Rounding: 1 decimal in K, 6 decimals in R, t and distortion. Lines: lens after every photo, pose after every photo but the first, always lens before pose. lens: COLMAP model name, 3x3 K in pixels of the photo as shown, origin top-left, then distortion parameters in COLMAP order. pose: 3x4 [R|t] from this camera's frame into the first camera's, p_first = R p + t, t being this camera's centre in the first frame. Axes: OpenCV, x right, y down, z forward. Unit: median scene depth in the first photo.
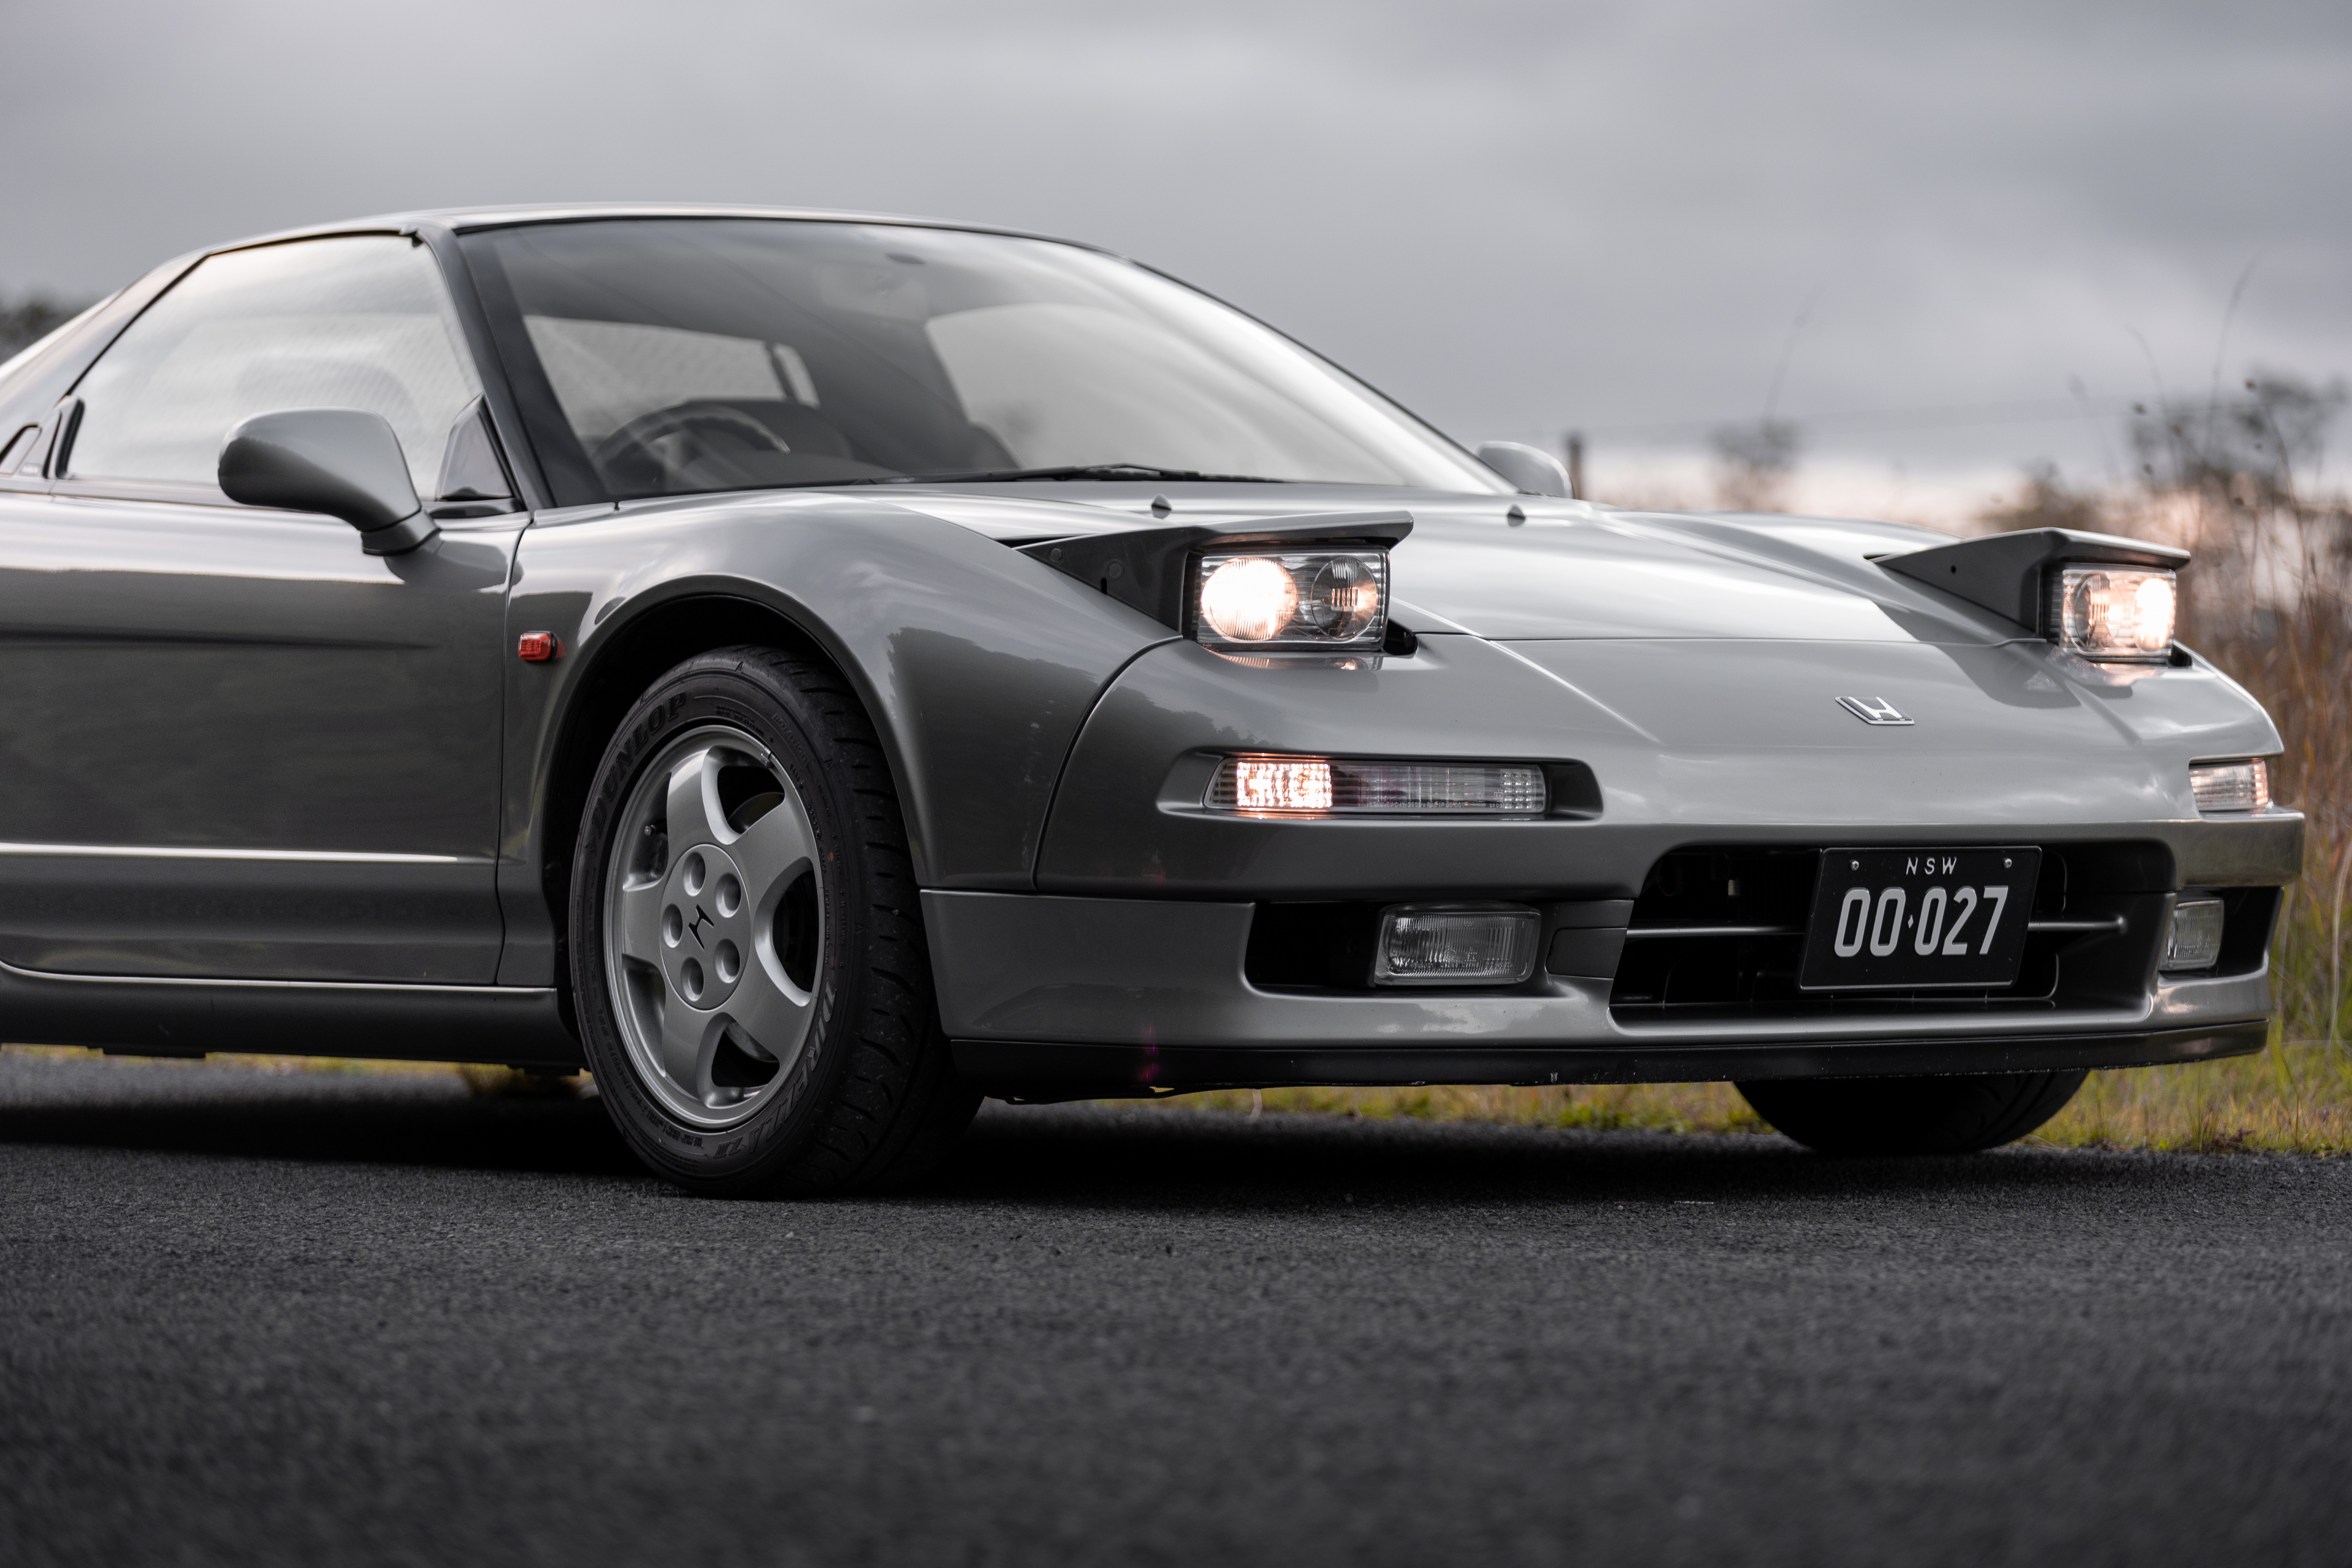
lens RADIAL K [[7658.8, 0, 1176.0], [0, 7658.8, 784.0], [0, 0, 1]] dist [0.026310, -1.080835]
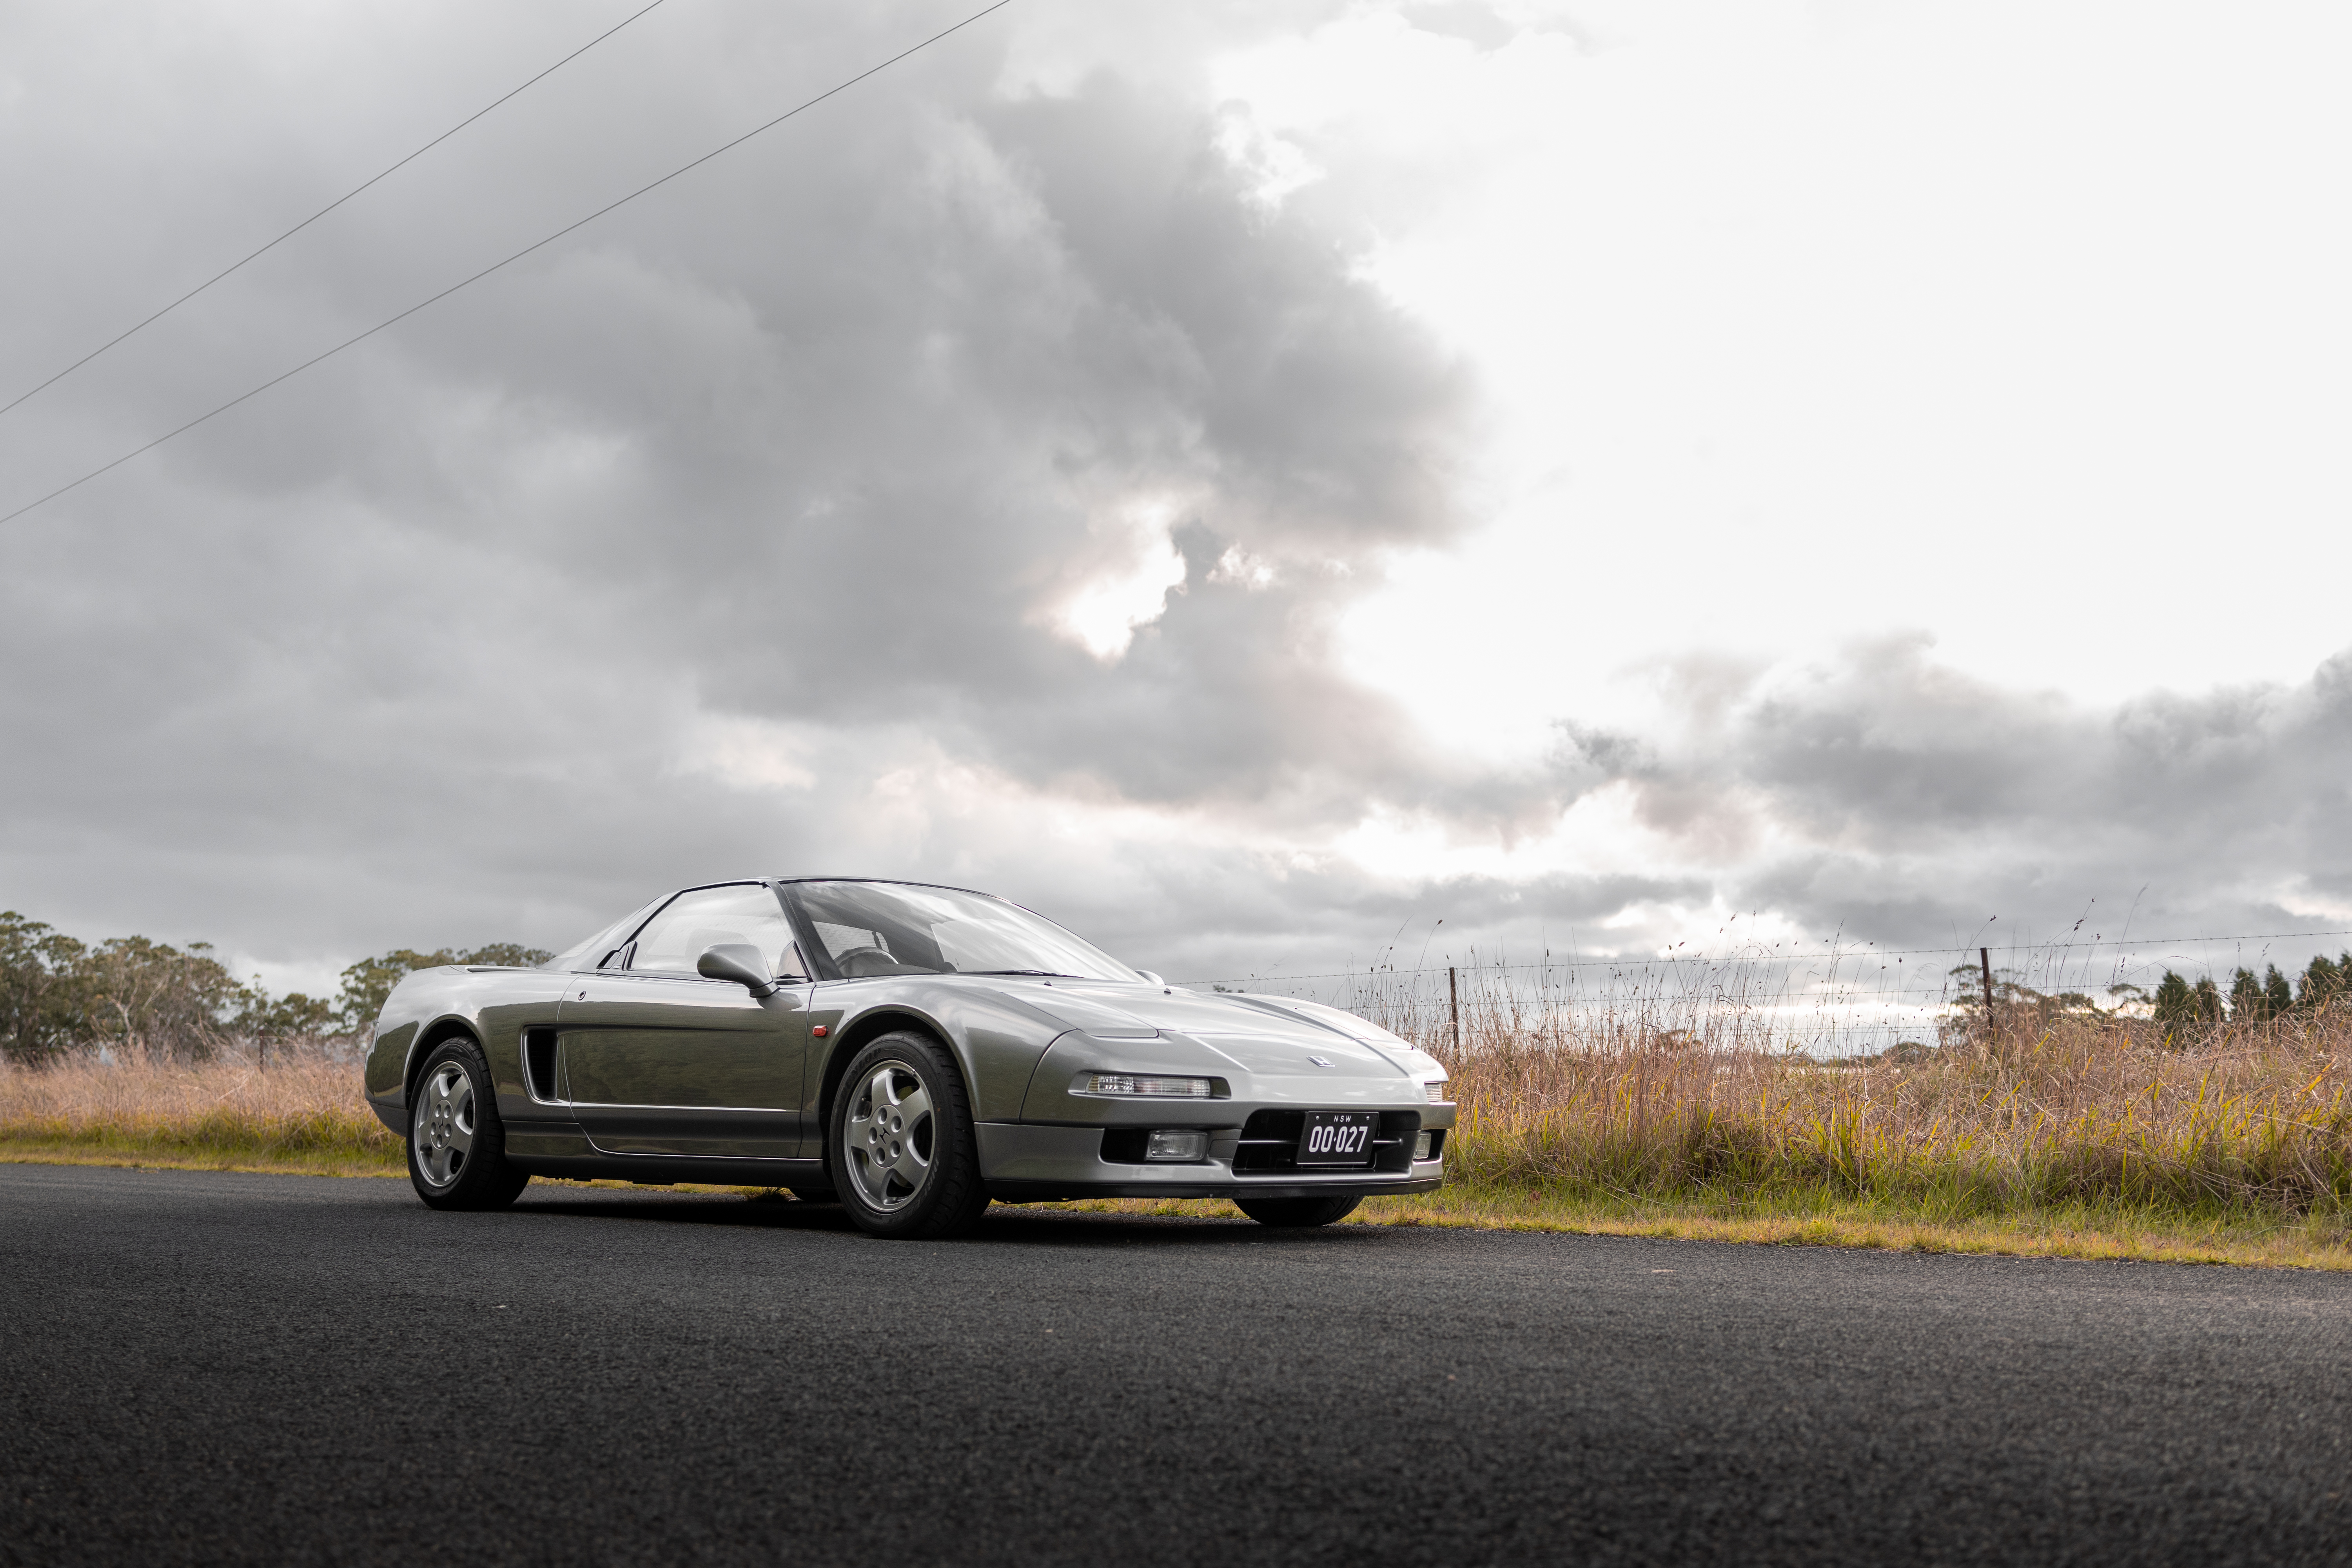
lens RADIAL K [[2355.1, 0, 1176.0], [0, 2355.1, 784.0], [0, 0, 1]] dist [-0.000782, -0.007194]
pose [[0.991856, 0.031104, 0.123510, -0.067502], [-0.013854, 0.990315, -0.138144, 0.009227], [-0.126610, 0.135308, 0.982681, 0.162353]]
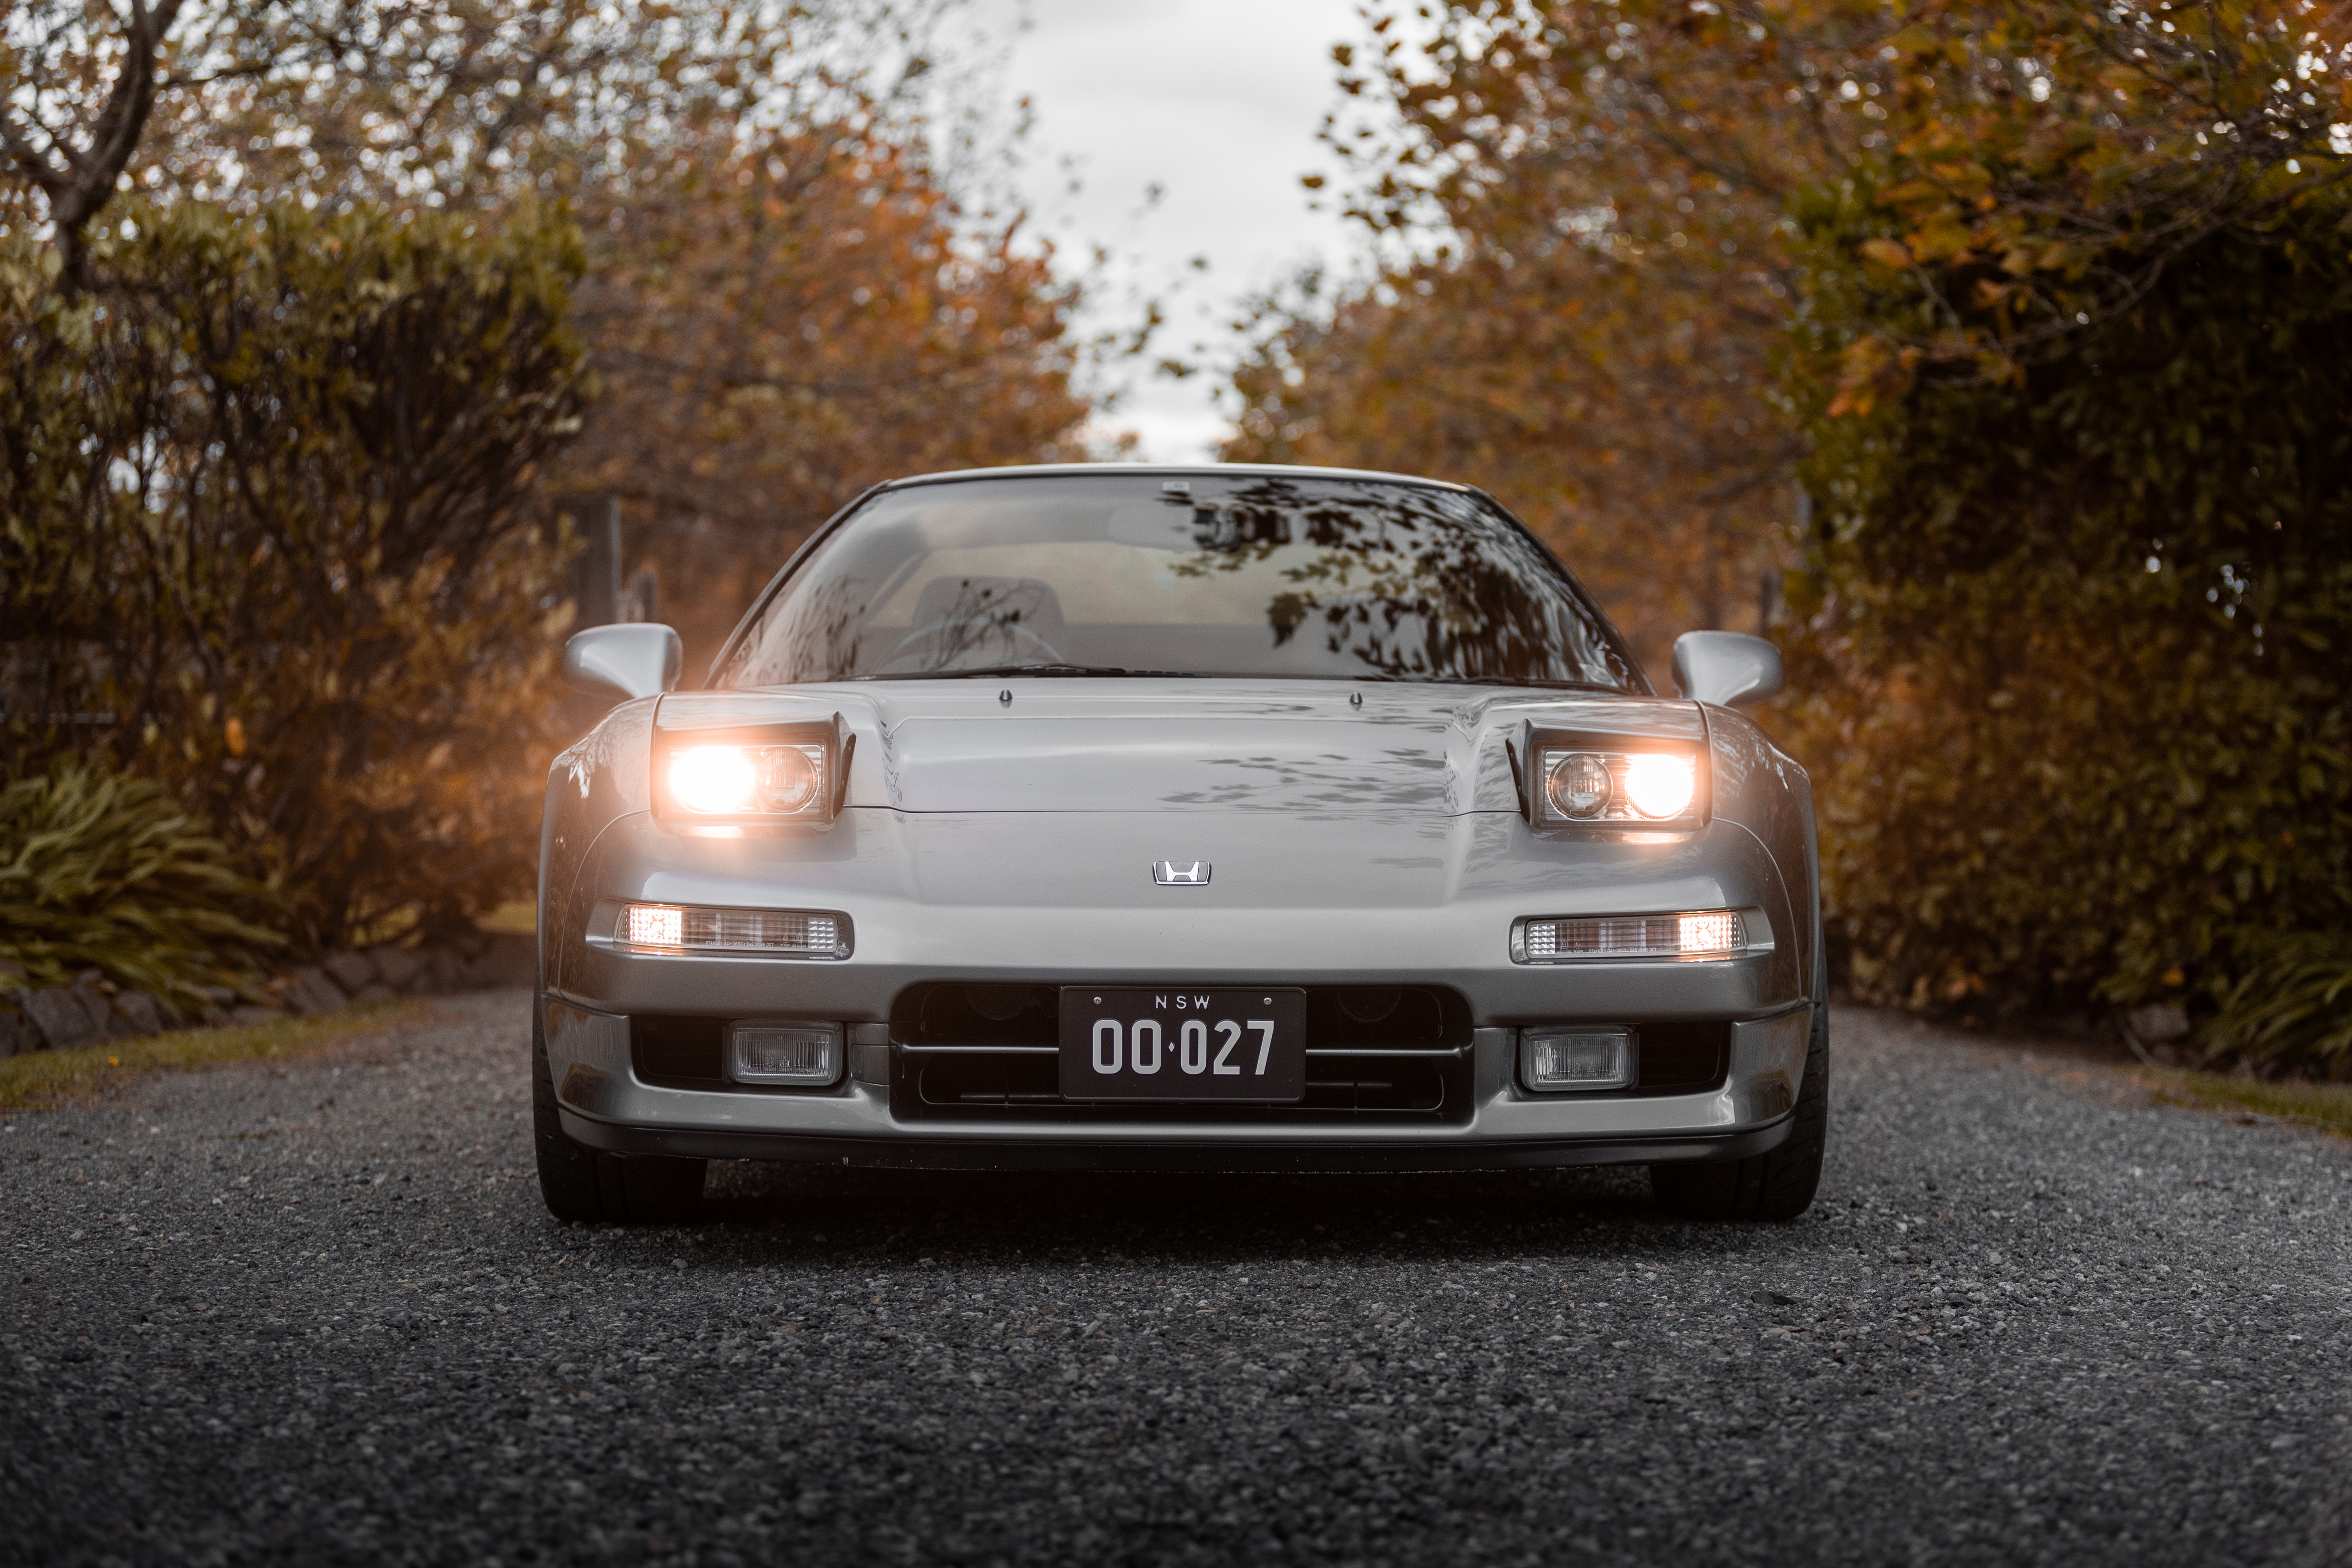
lens RADIAL K [[4808.9, 0, 1139.3], [0, 4808.9, 786.9], [0, 0, 1]] dist [0.158986, -0.757276]
pose [[0.794205, 0.008488, -0.607590, 0.555031], [-0.008840, 0.999958, 0.002414, -0.025247], [0.607585, 0.003454, 0.794247, 0.380405]]
